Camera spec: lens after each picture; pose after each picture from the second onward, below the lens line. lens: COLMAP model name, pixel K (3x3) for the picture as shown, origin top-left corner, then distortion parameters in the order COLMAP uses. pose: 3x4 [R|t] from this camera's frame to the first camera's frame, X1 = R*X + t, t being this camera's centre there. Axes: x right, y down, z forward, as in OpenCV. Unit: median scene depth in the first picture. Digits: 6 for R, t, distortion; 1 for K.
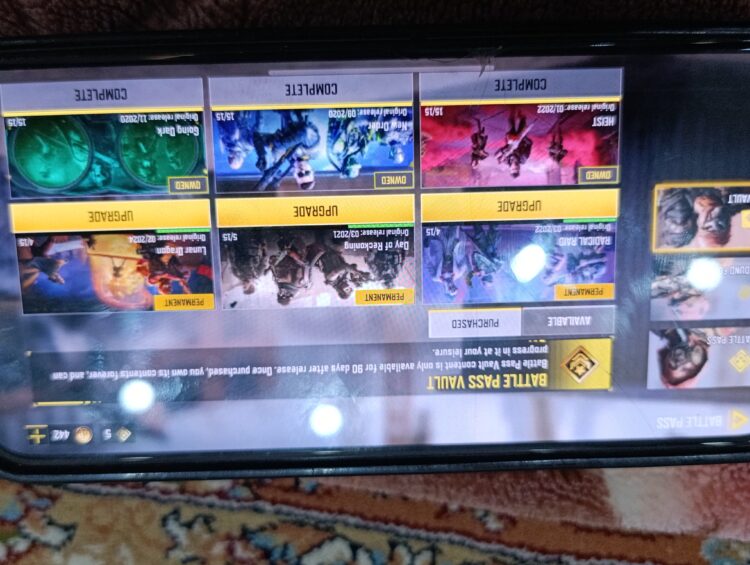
lens RADIAL K [[751.2, 0, 376.6], [0, 751.2, 280.5], [0, 0, 1]] dist [0.010113, -0.129489]
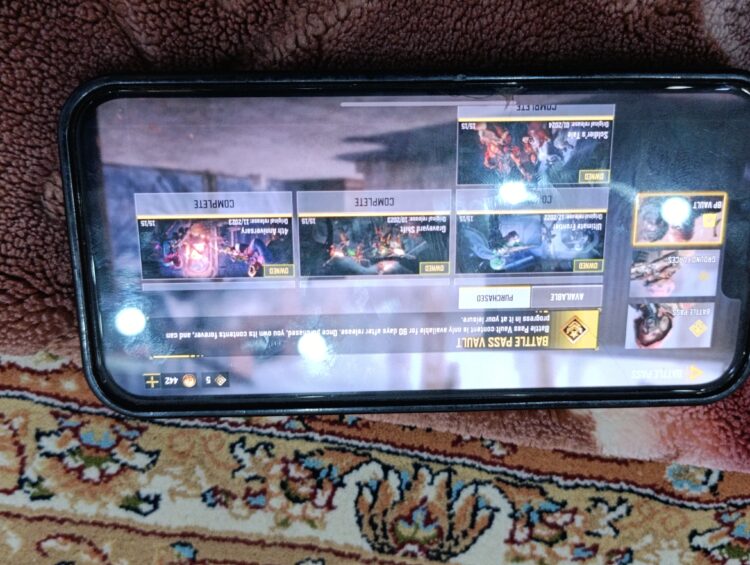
lens RADIAL K [[755.9, 0, 373.6], [0, 755.9, 285.4], [0, 0, 1]] dist [0.014497, -0.109713]
pose [[0.999831, 0.008182, 0.016490, -0.081828], [-0.009637, 0.995883, 0.090139, -0.065728], [-0.015685, -0.090283, 0.995793, -0.242350]]
